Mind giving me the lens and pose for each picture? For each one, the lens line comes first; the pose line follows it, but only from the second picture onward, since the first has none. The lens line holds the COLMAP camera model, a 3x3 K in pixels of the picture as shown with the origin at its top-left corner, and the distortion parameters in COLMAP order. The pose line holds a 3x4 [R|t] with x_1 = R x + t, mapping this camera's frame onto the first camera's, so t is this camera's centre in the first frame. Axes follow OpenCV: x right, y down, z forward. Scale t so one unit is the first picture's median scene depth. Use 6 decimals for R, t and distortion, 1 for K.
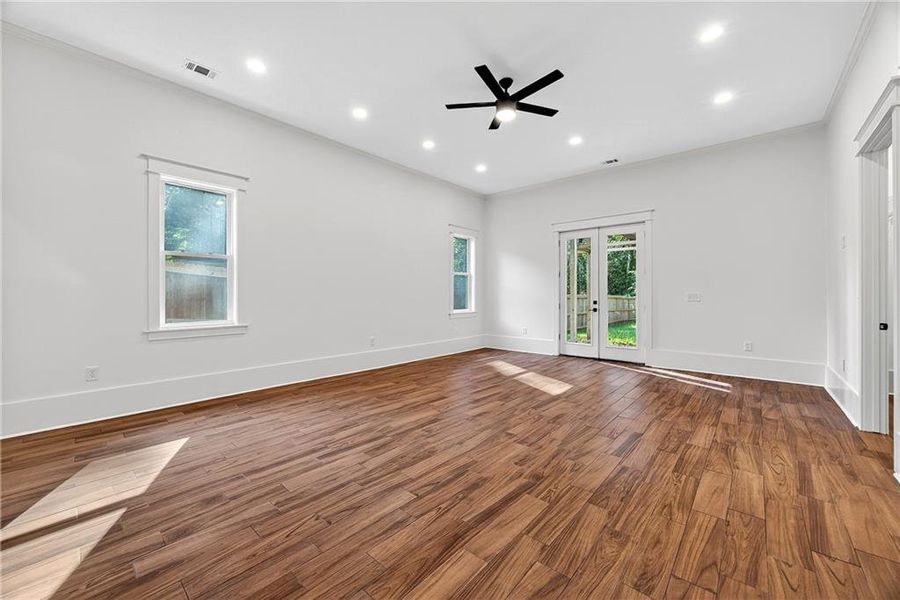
lens RADIAL K [[345.4, 0, 449.0], [0, 345.4, 295.9], [0, 0, 1]] dist [-0.000931, -0.000004]
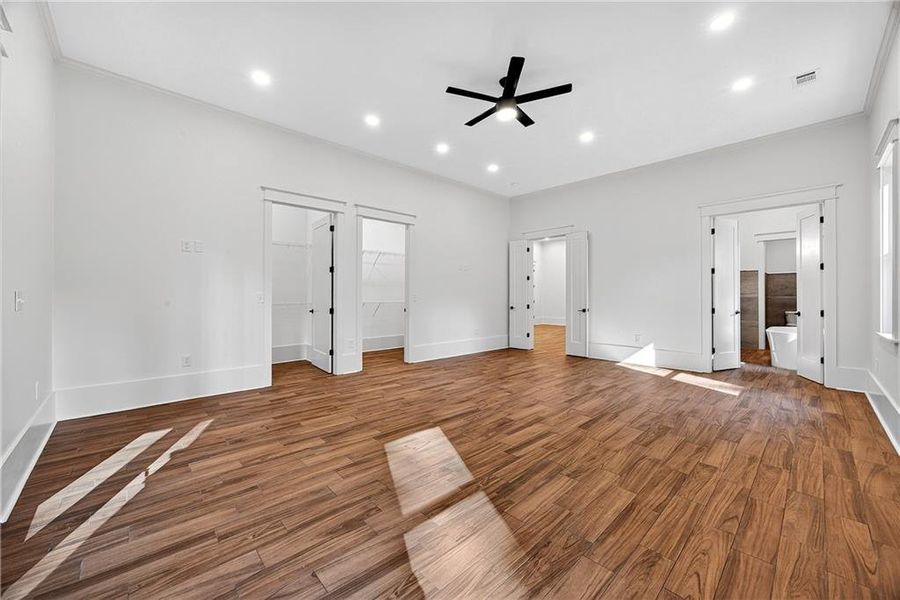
lens RADIAL K [[345.4, 0, 451.2], [0, 345.4, 295.3], [0, 0, 1]] dist [-0.000931, -0.000004]
pose [[-0.996024, 0.000724, 0.089078, 0.240206], [0.000470, 0.999996, -0.002865, -0.001375], [-0.089080, -0.002812, -0.996021, 2.050596]]
